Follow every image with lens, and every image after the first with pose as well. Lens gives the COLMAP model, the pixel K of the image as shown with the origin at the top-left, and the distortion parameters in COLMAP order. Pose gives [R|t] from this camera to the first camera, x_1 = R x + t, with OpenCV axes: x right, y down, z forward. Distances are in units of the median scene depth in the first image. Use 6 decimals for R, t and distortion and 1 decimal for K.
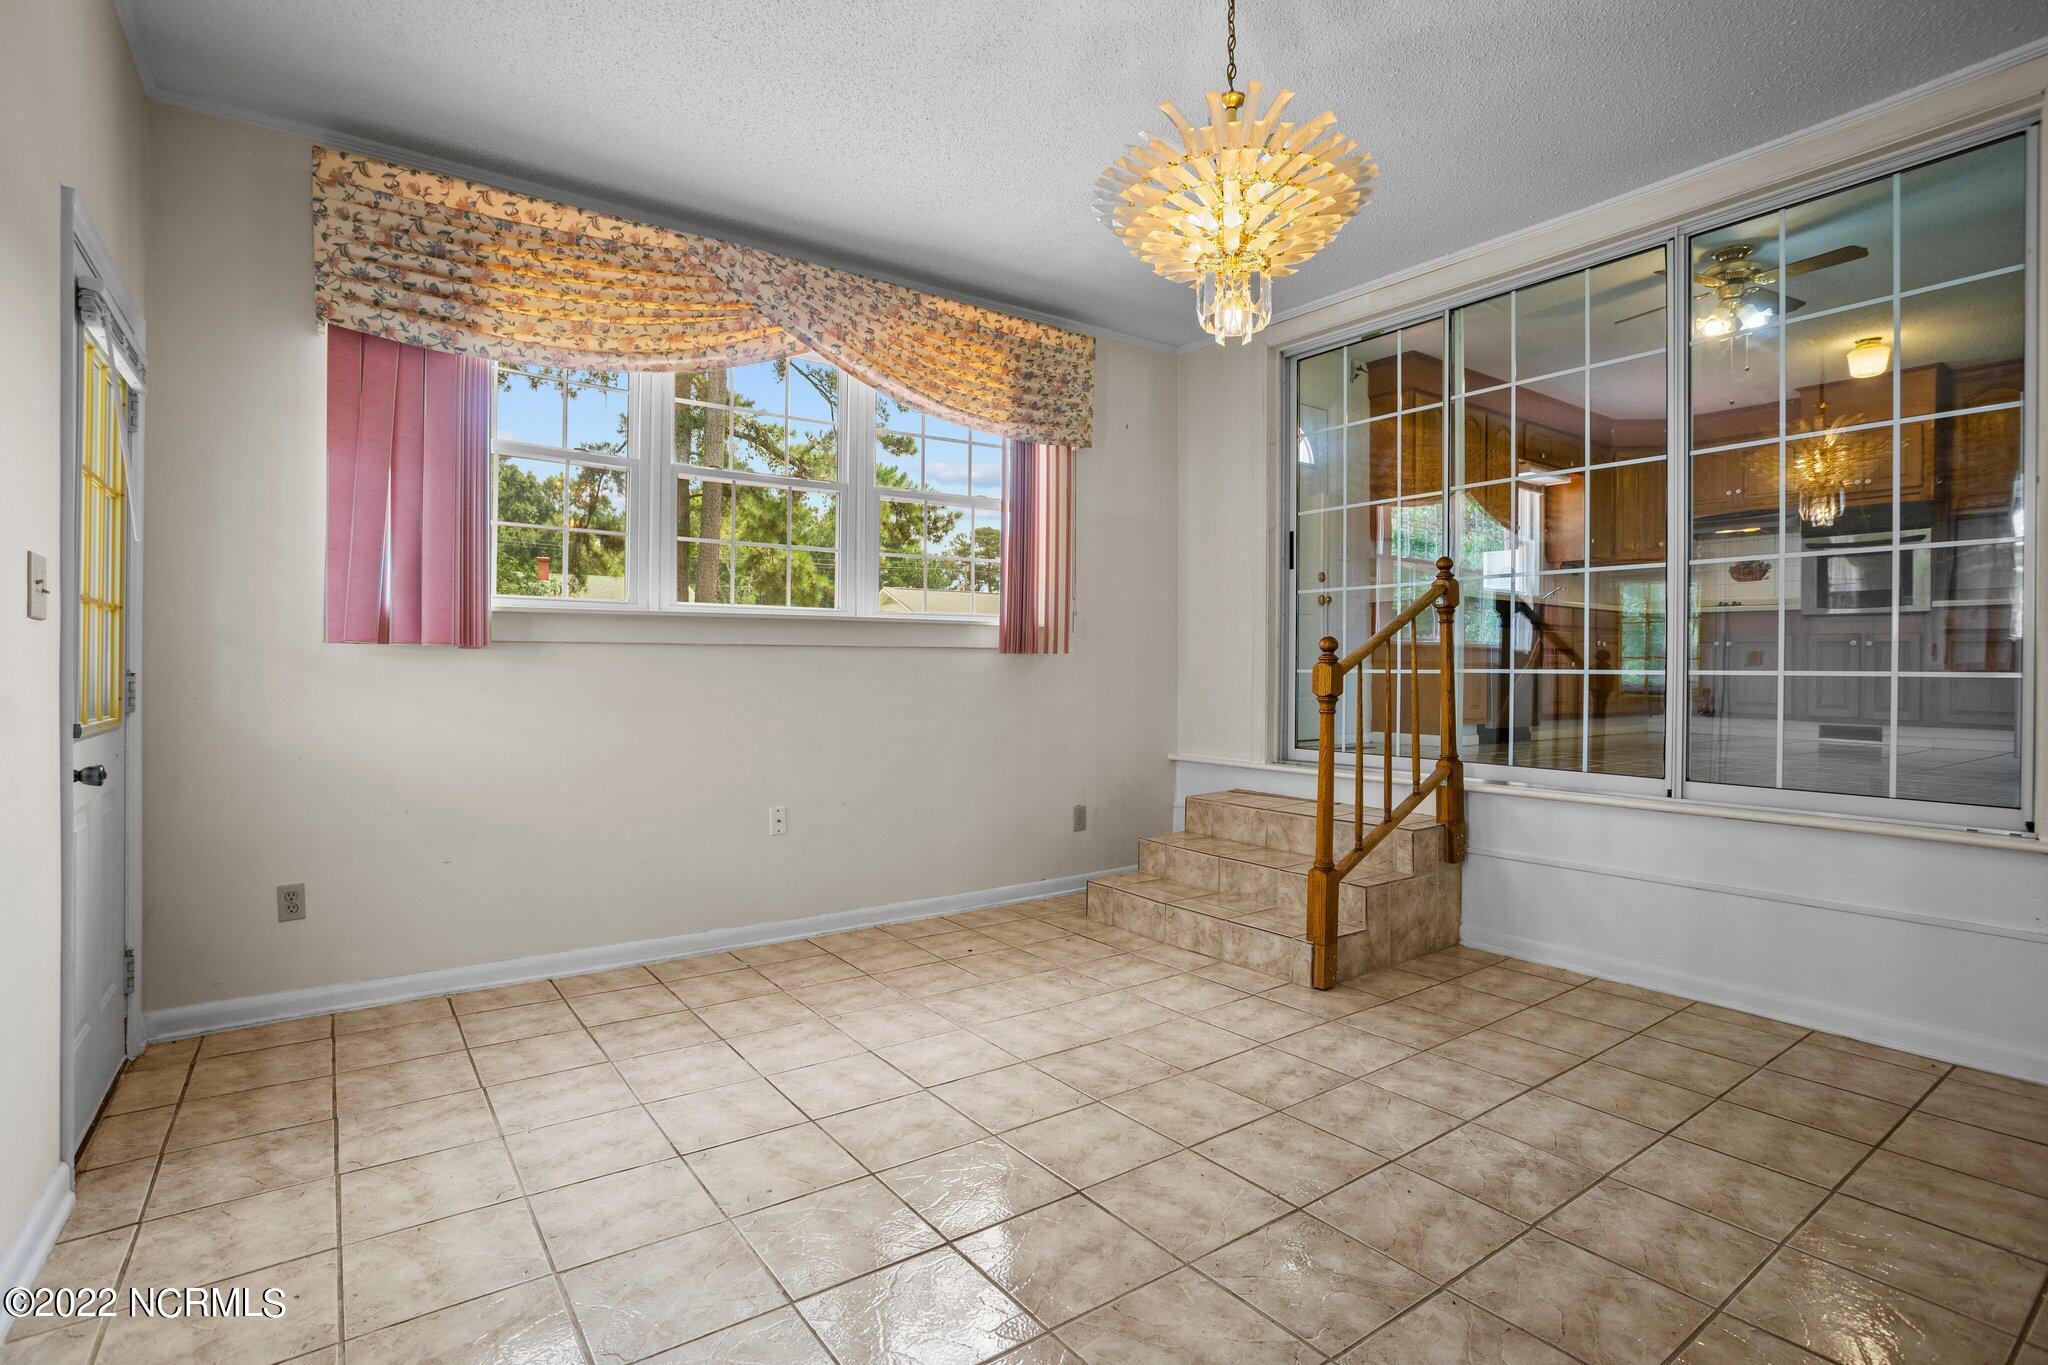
lens RADIAL K [[991.4, 0, 1031.2], [0, 991.4, 674.0], [0, 0, 1]] dist [-0.075472, 0.035045]
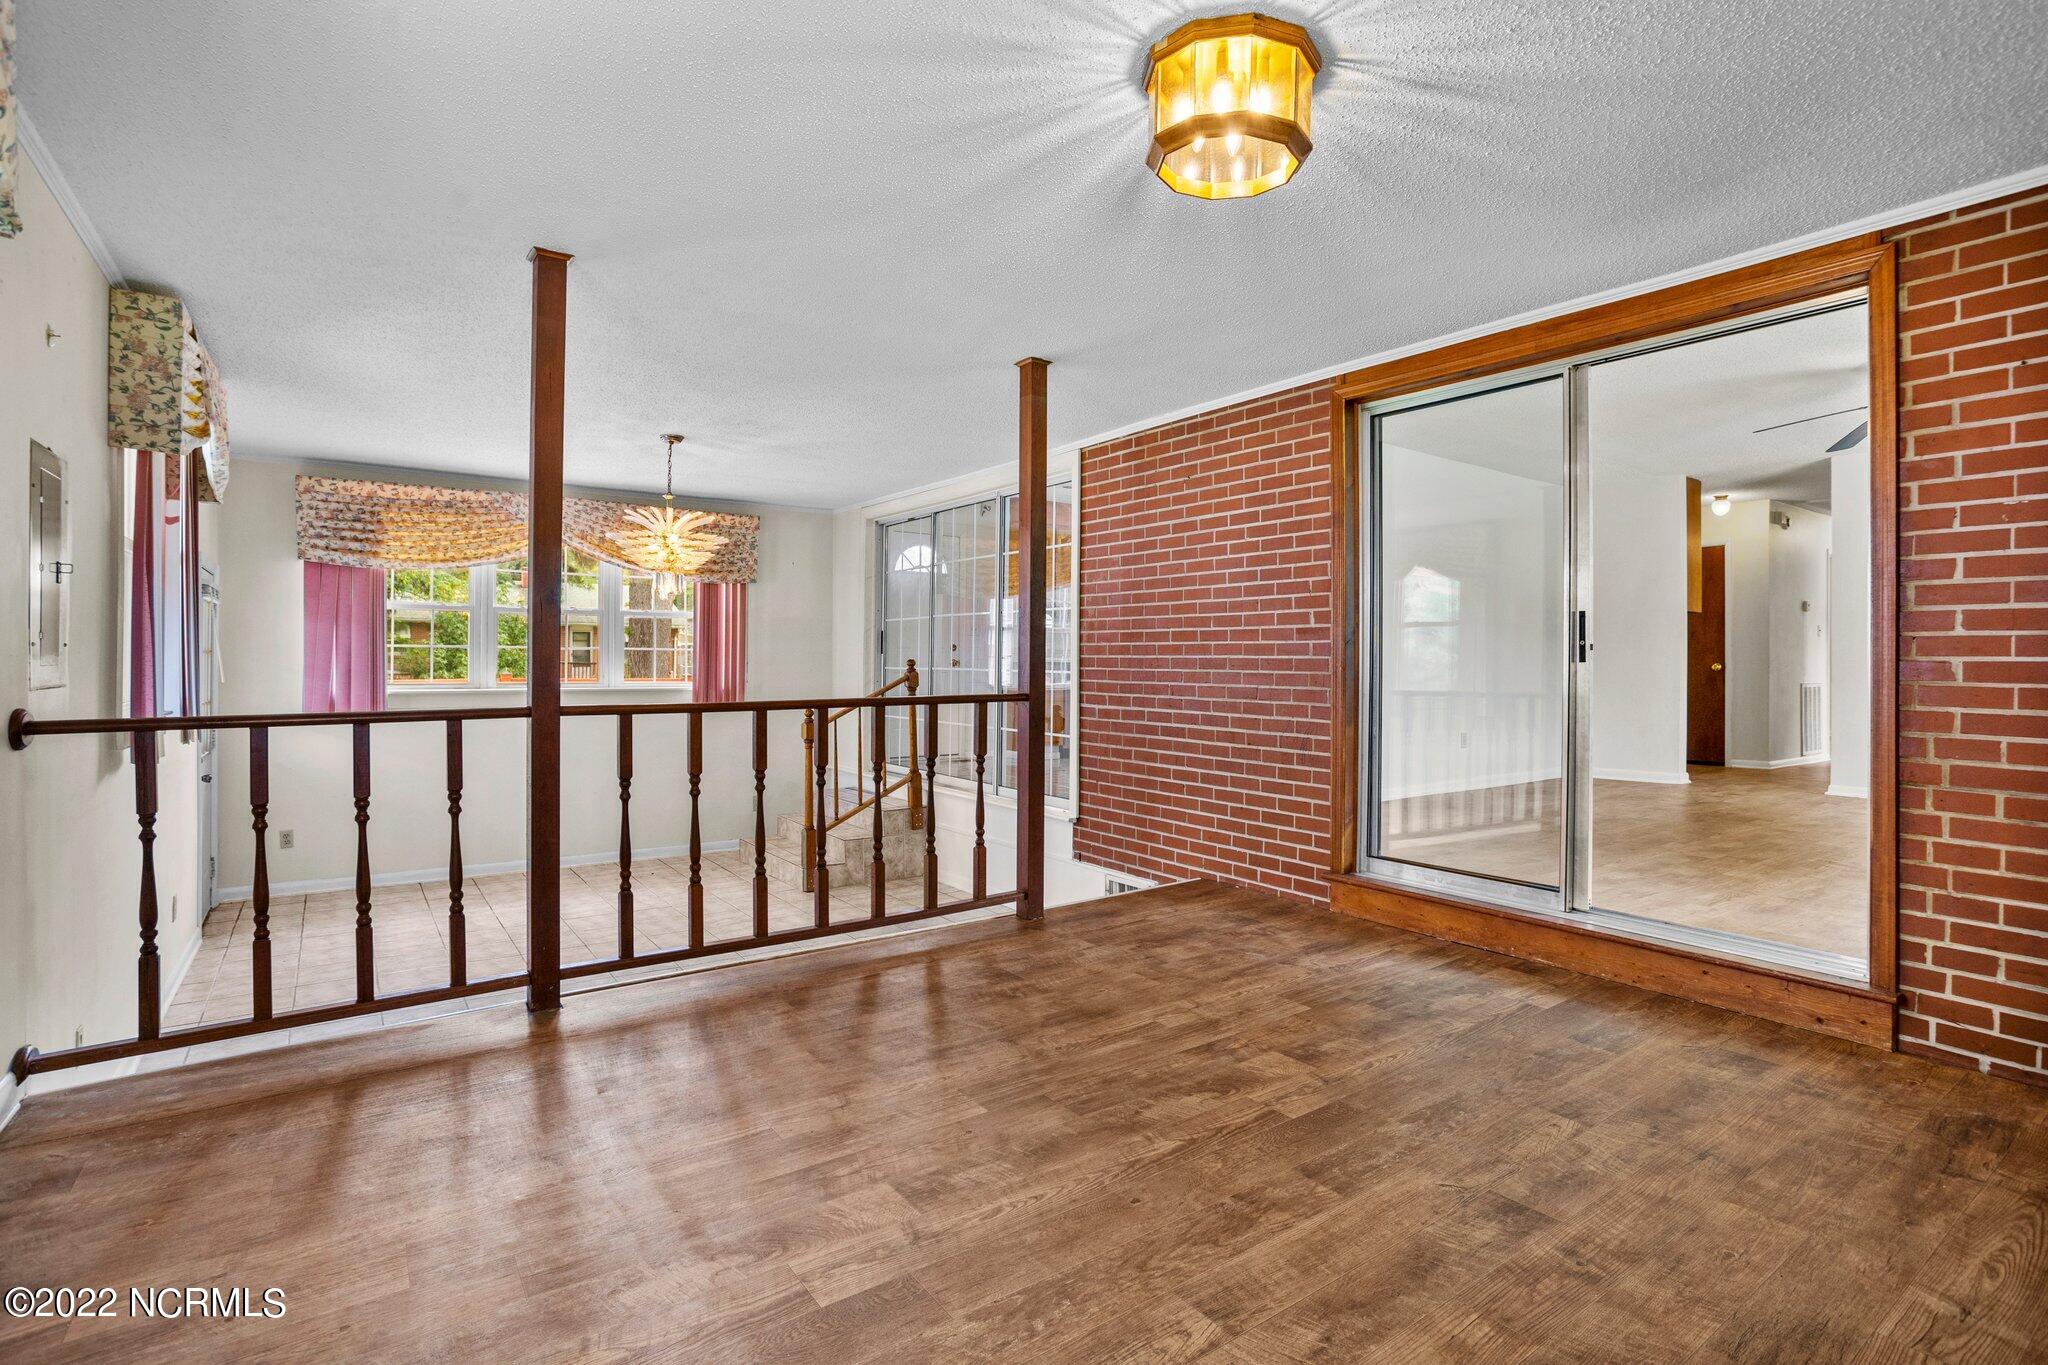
lens RADIAL K [[991.4, 0, 1031.2], [0, 991.4, 674.0], [0, 0, 1]] dist [-0.075472, 0.035045]
pose [[0.999984, 0.005729, 0.000289, 0.774584], [-0.005730, 0.999965, 0.006155, -0.126884], [-0.000254, -0.006157, 0.999981, -0.993691]]
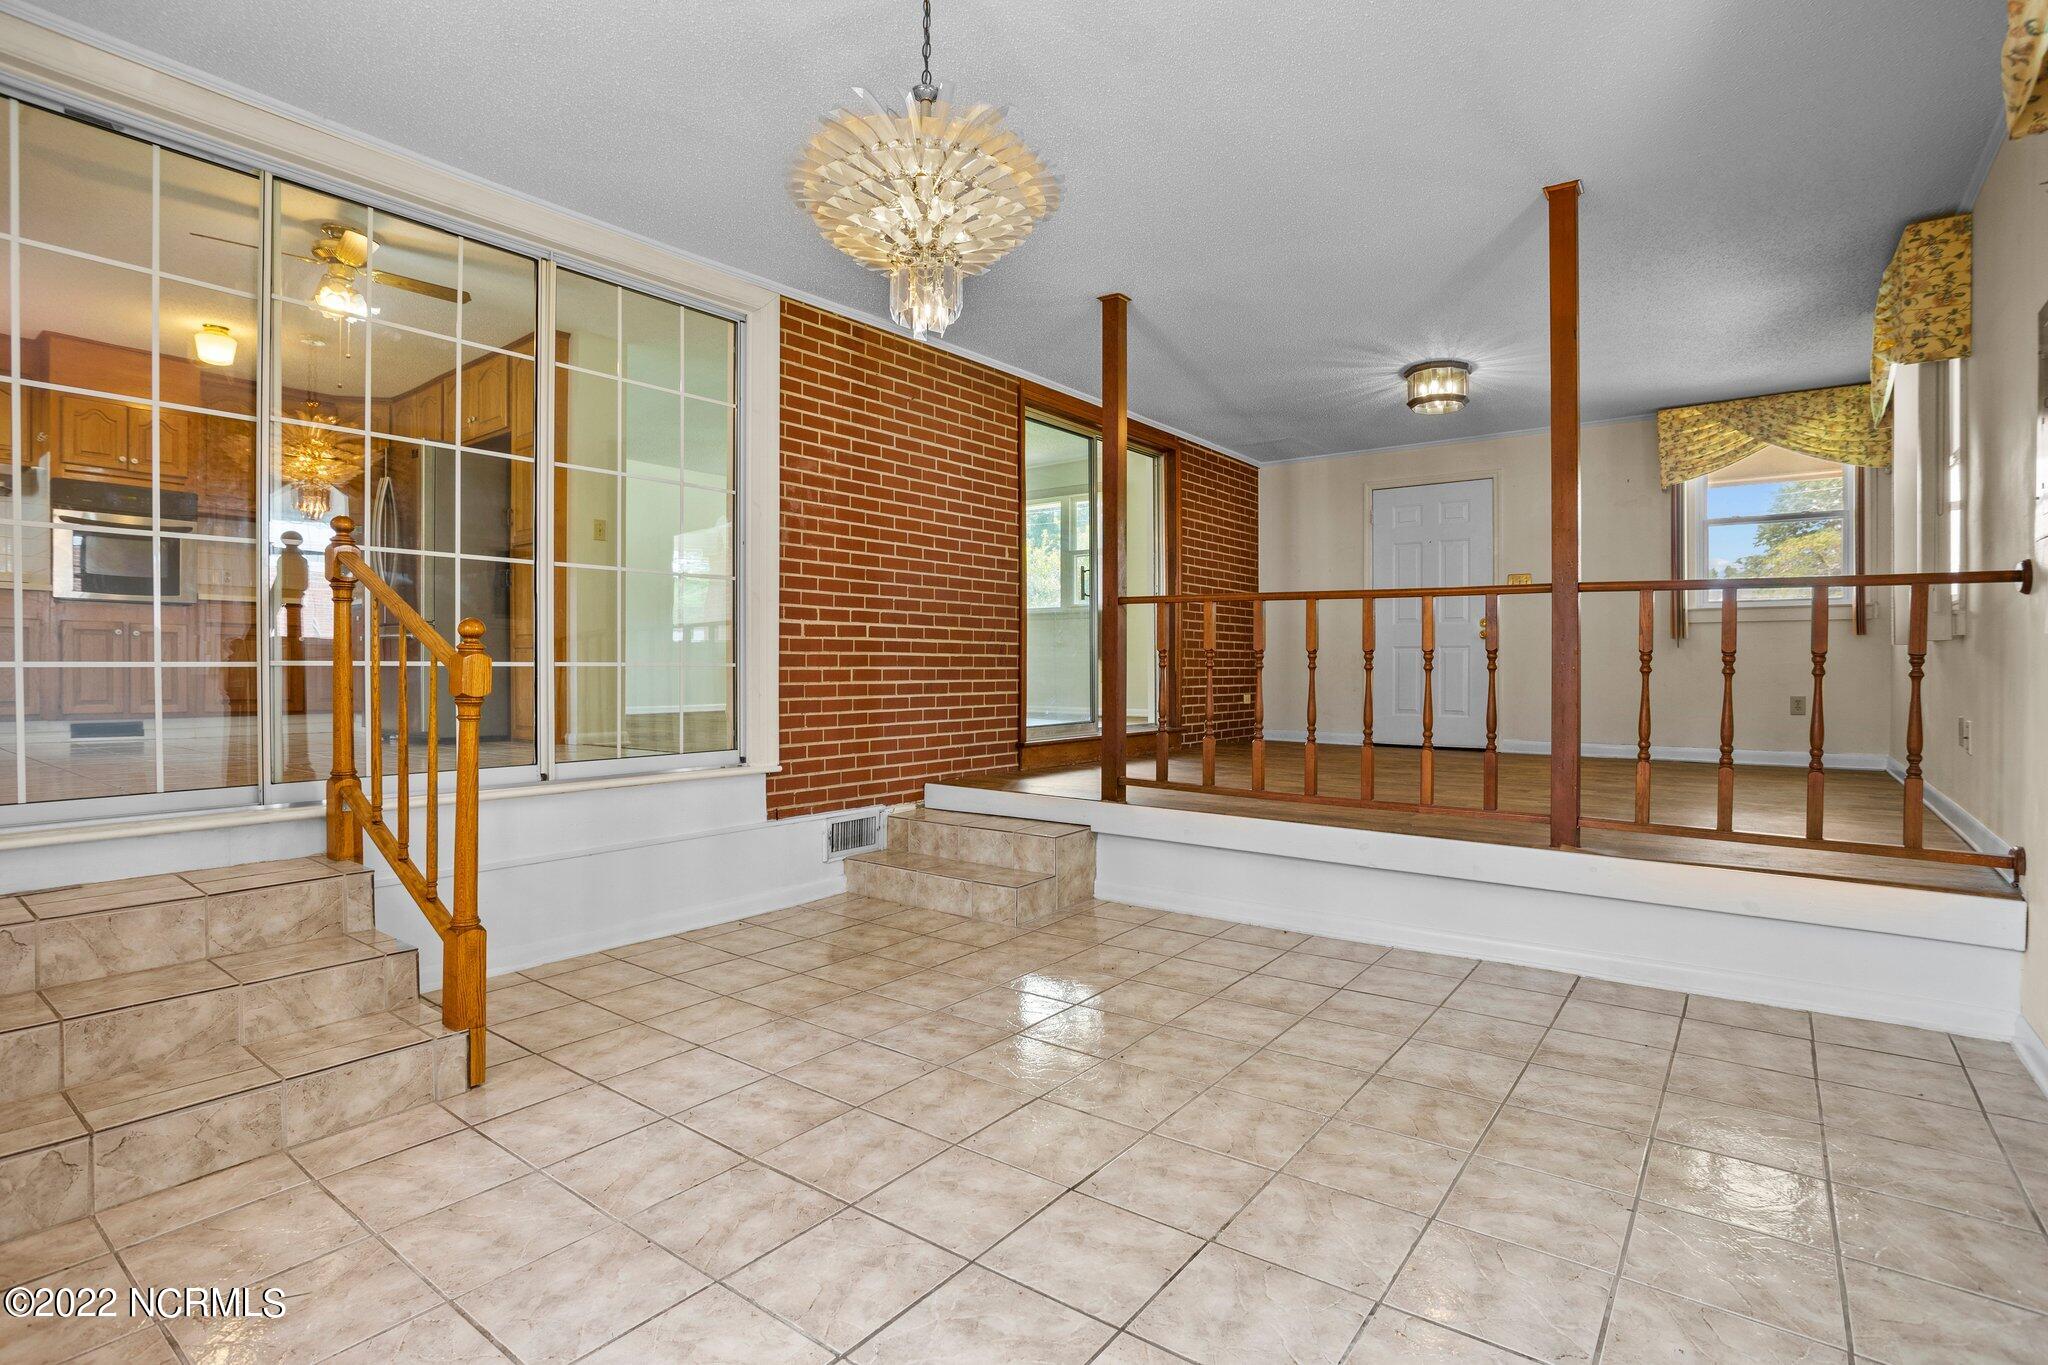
lens RADIAL K [[991.4, 0, 1031.2], [0, 991.4, 674.0], [0, 0, 1]] dist [-0.075472, 0.035045]
pose [[-0.290797, -0.013289, 0.956692, -0.550151], [0.002215, 0.999892, 0.014562, -0.006284], [-0.956782, 0.006353, -0.290736, 0.822564]]
